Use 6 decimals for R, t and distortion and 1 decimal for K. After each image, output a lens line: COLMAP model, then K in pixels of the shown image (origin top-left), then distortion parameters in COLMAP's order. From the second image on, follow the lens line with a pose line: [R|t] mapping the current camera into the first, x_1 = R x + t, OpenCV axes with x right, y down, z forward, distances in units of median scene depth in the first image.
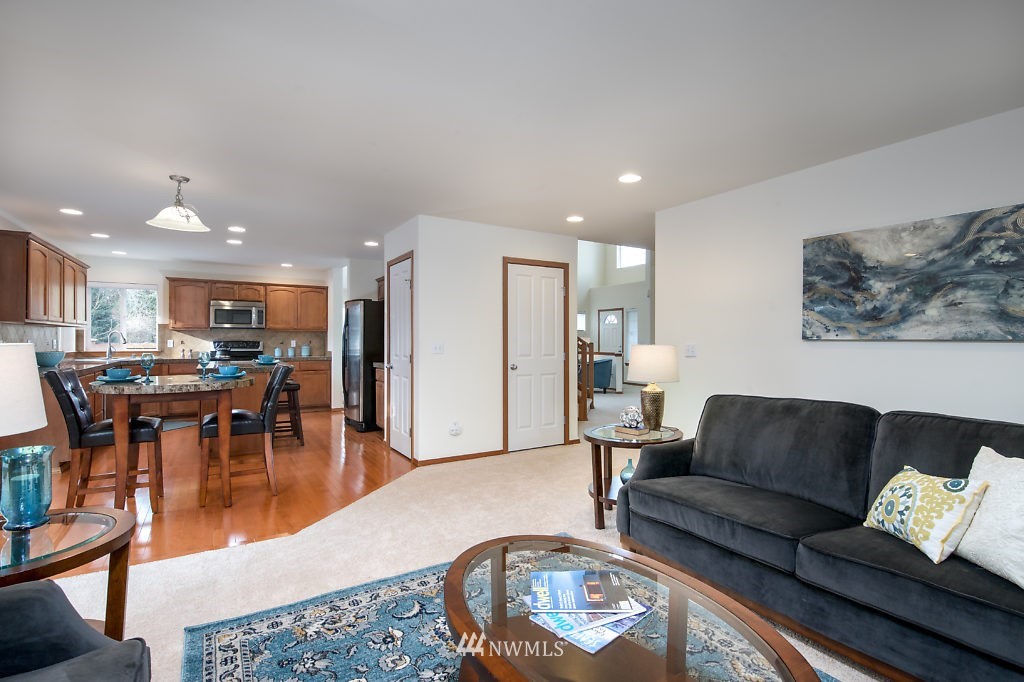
lens RADIAL K [[490.3, 0, 512.0], [0, 490.3, 341.0], [0, 0, 1]] dist [-0.000184, -0.000170]
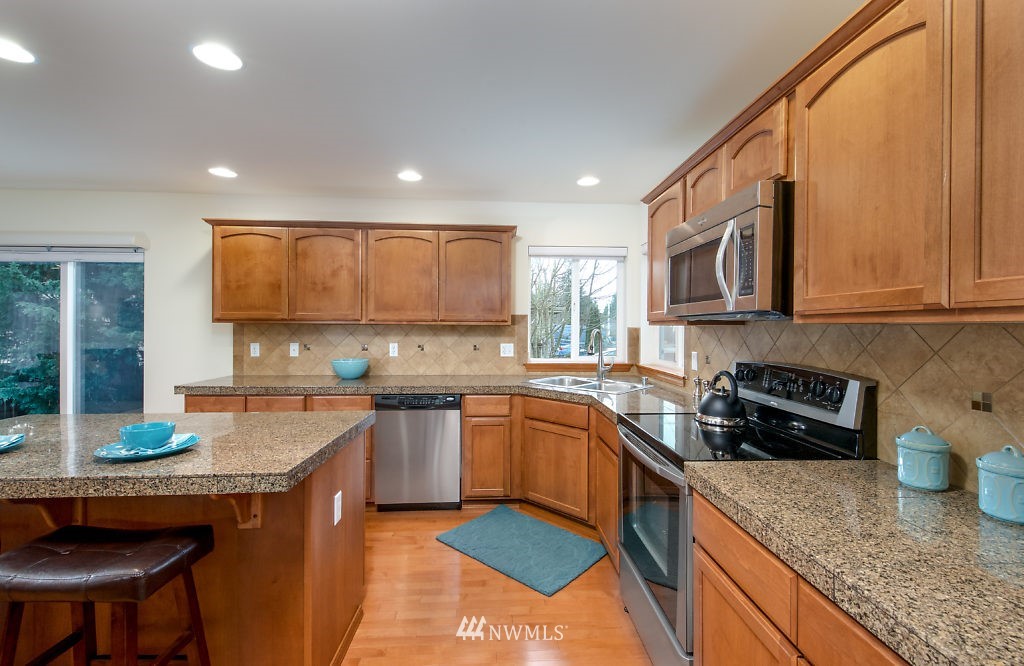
lens RADIAL K [[431.0, 0, 512.0], [0, 431.0, 333.0], [0, 0, 1]] dist [-0.002049, -0.000412]
pose [[-0.470619, 0.005540, -0.882319, -0.690375], [-0.010140, 0.999880, 0.011687, -0.043751], [0.882278, 0.014446, -0.470506, 2.225385]]
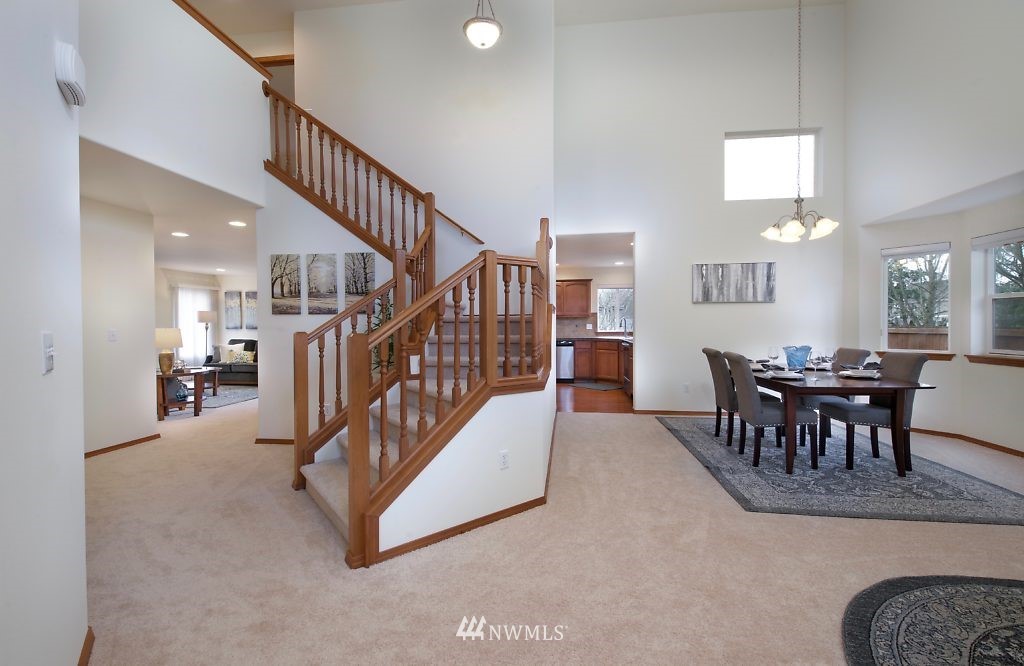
lens RADIAL K [[431.0, 0, 512.0], [0, 431.0, 333.0], [0, 0, 1]] dist [-0.002049, -0.000412]
pose [[-0.611160, 0.014329, -0.791377, 0.760075], [0.003617, 0.999876, 0.015311, 0.006445], [0.791499, 0.006495, -0.611136, 2.957200]]
